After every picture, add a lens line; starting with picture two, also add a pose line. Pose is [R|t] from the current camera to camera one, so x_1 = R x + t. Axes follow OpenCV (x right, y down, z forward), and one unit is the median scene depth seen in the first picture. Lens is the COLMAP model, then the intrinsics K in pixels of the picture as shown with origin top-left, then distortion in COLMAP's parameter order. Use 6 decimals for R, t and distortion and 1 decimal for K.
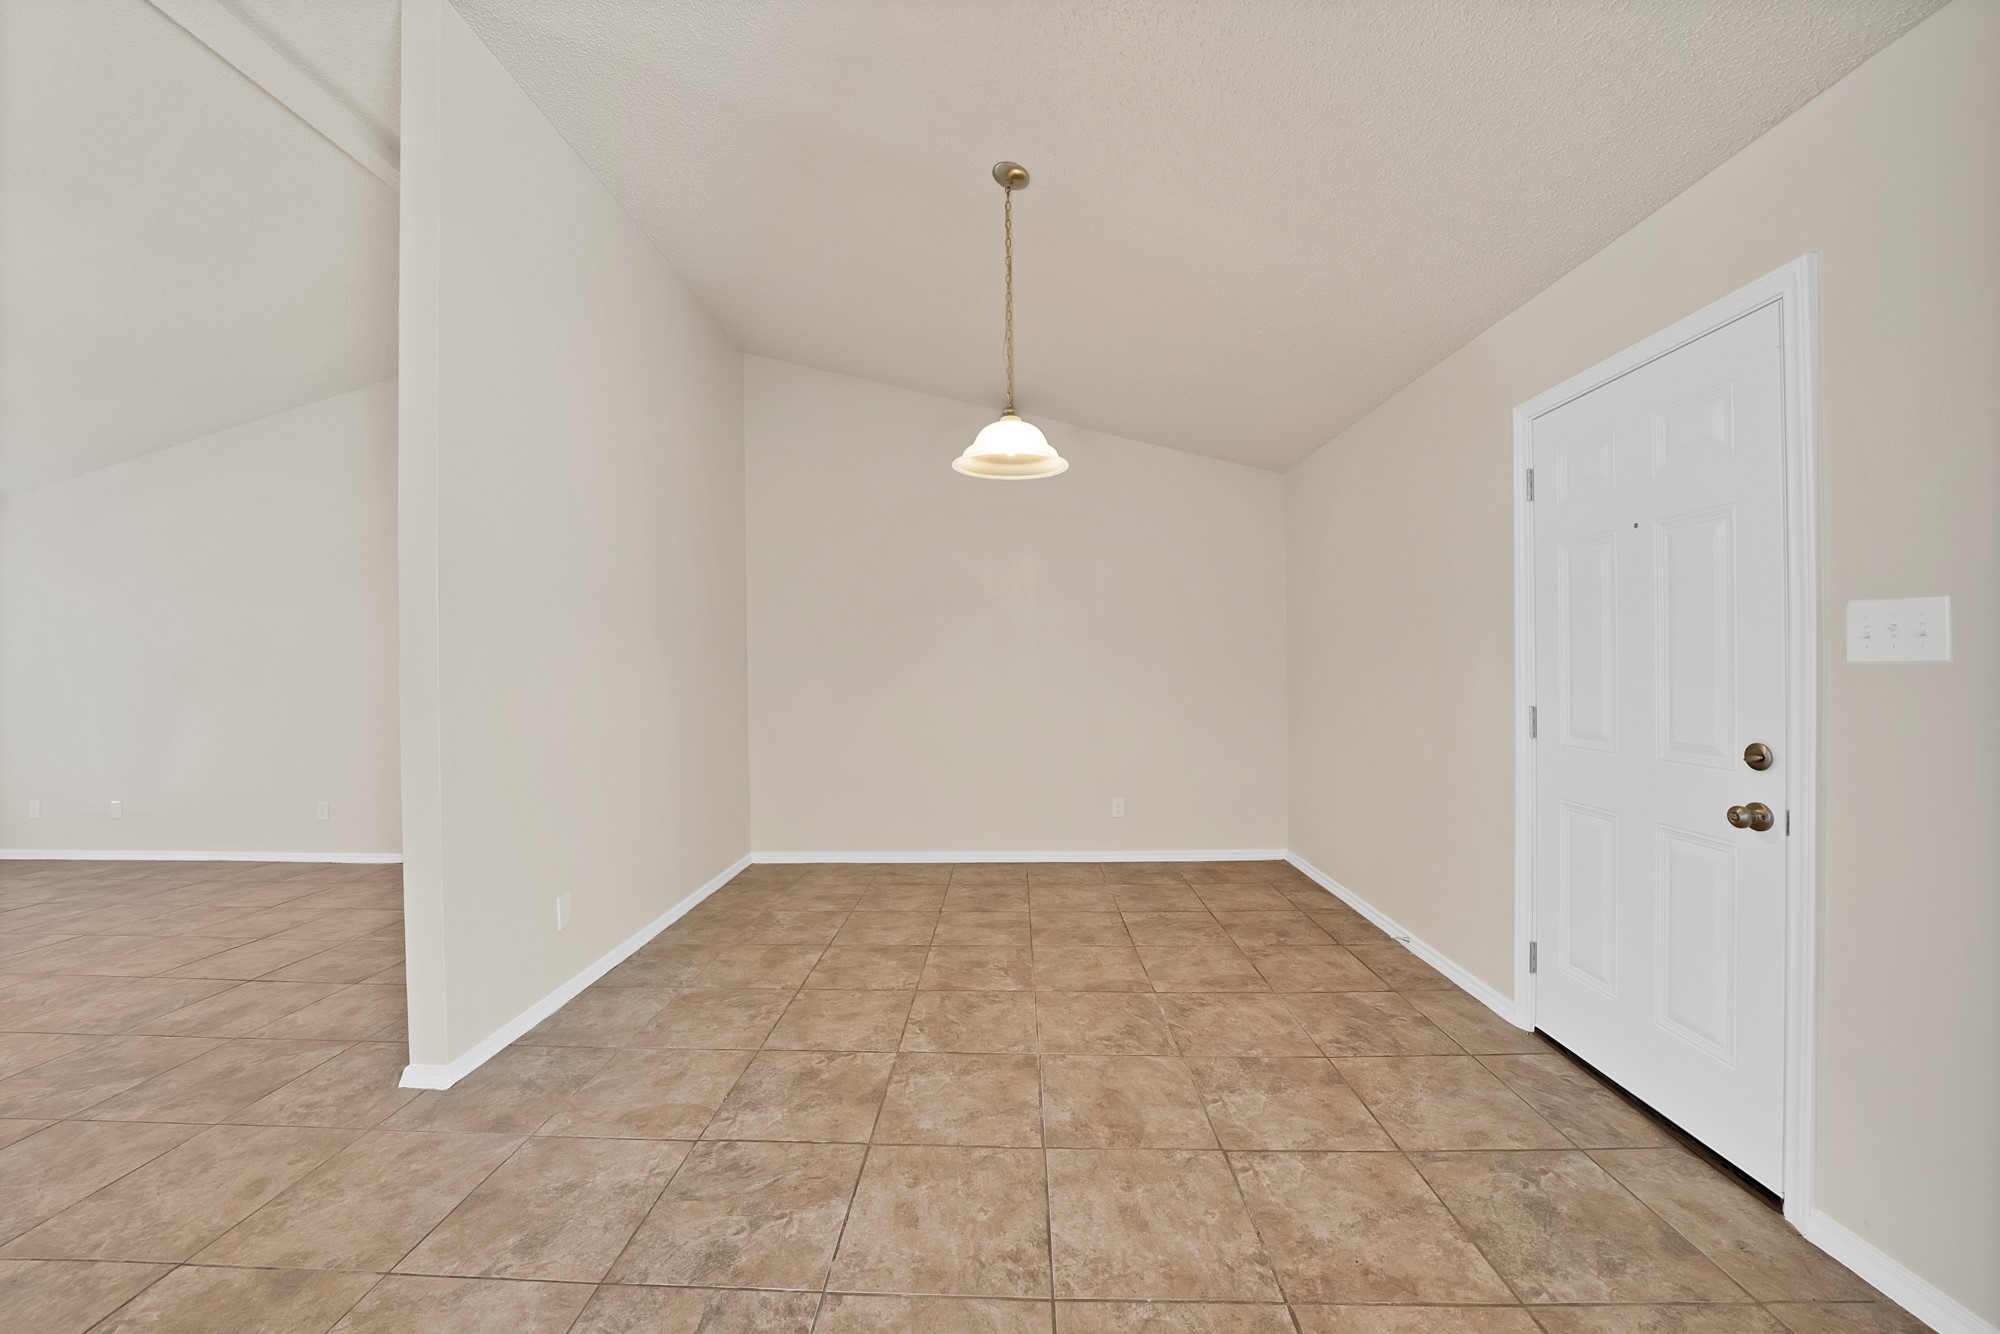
lens RADIAL K [[724.7, 0, 994.4], [0, 724.7, 654.3], [0, 0, 1]] dist [-0.022909, 0.001146]
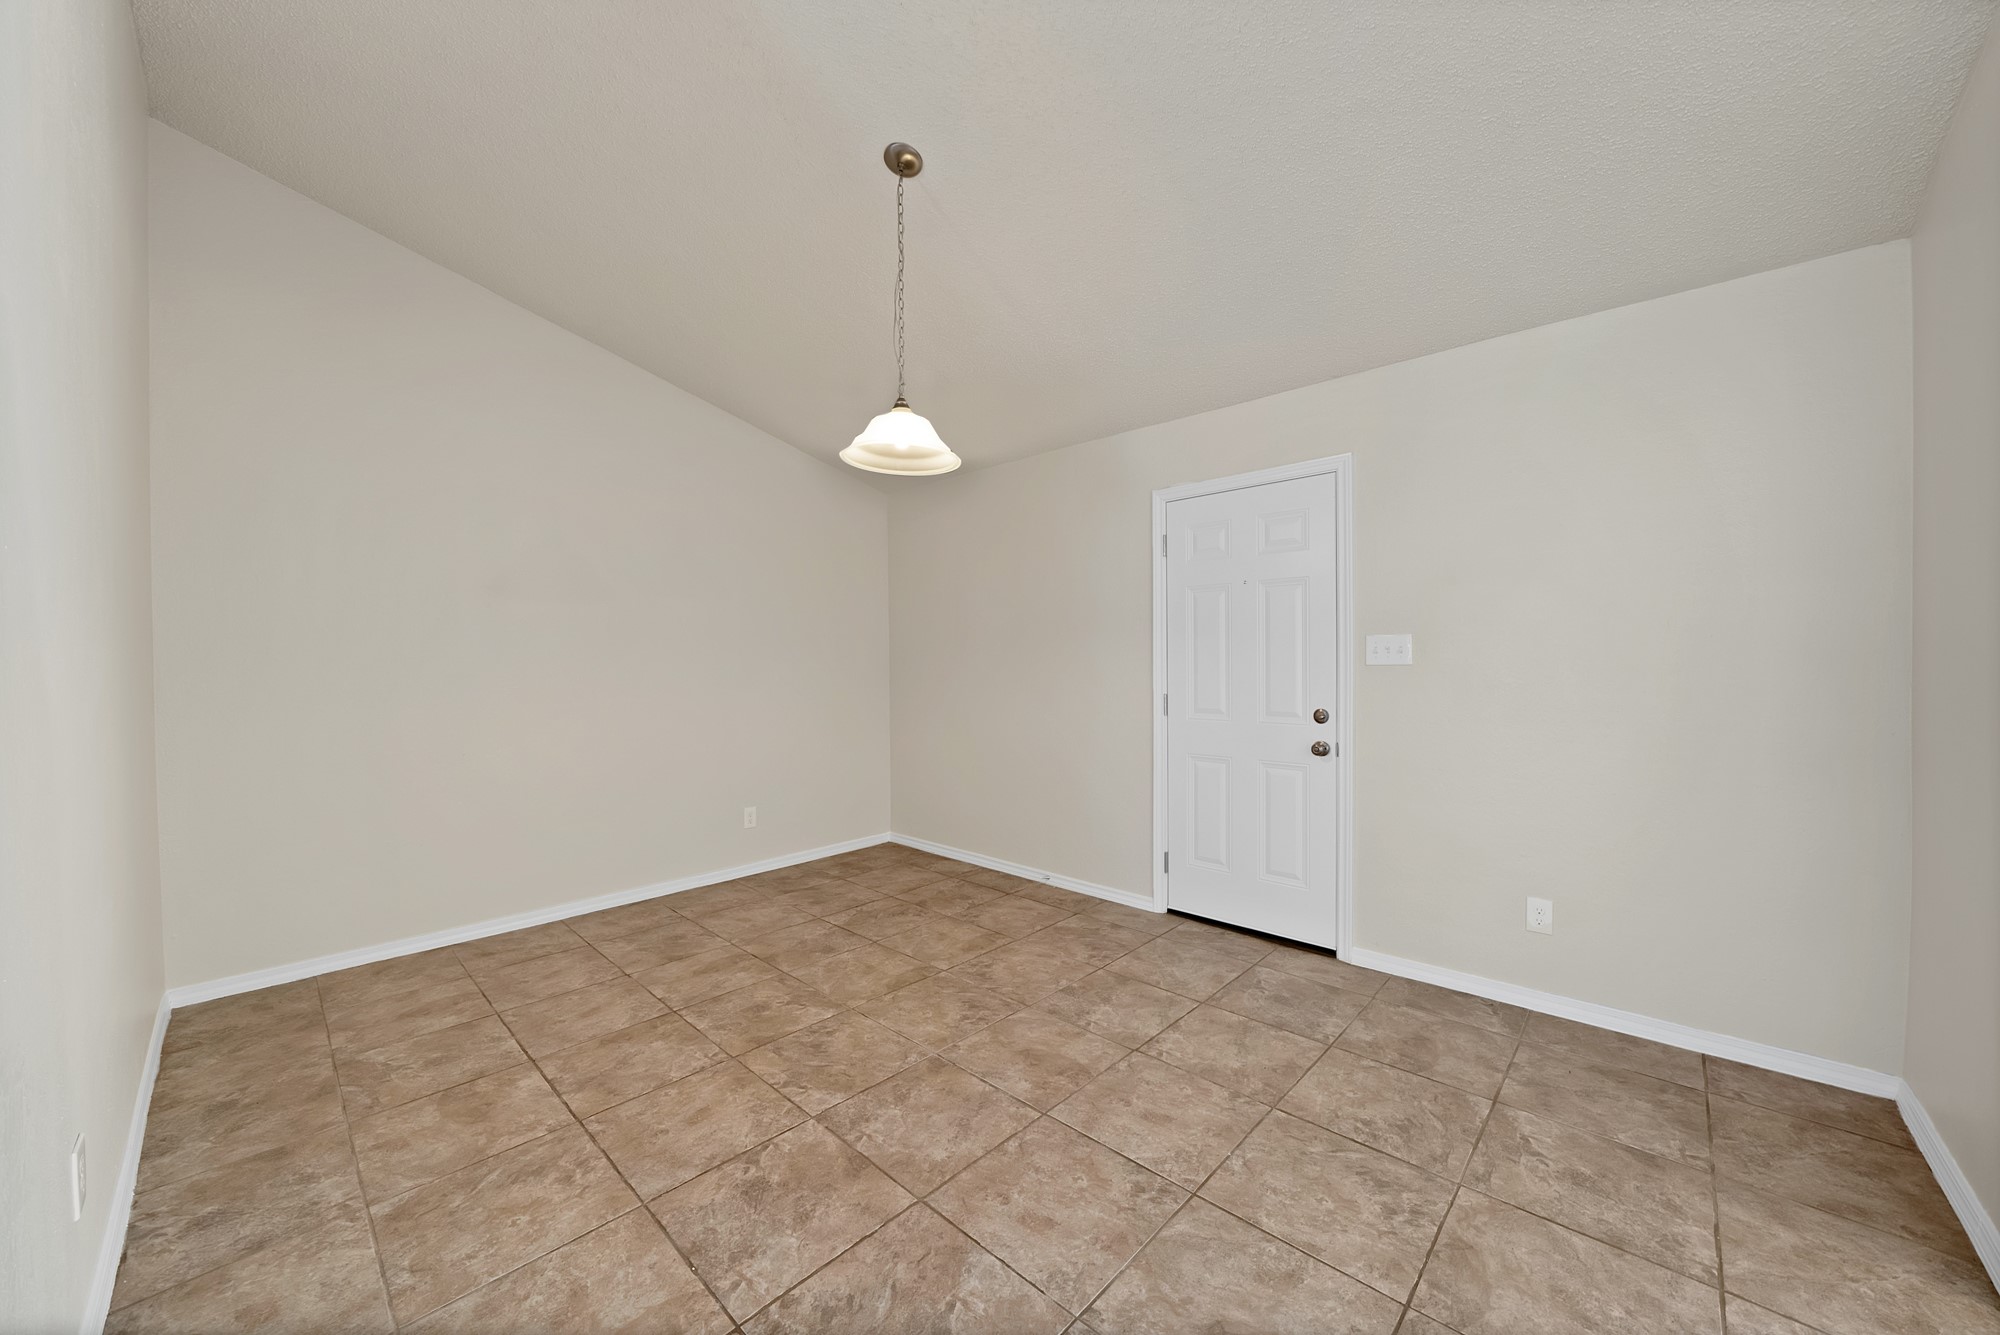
lens RADIAL K [[724.7, 0, 993.7], [0, 724.7, 655.5], [0, 0, 1]] dist [-0.022909, 0.001146]
pose [[0.664338, 0.012316, 0.747331, -0.597308], [-0.011889, 0.999912, -0.005910, 0.005271], [-0.747338, -0.004958, 0.664425, 0.257800]]
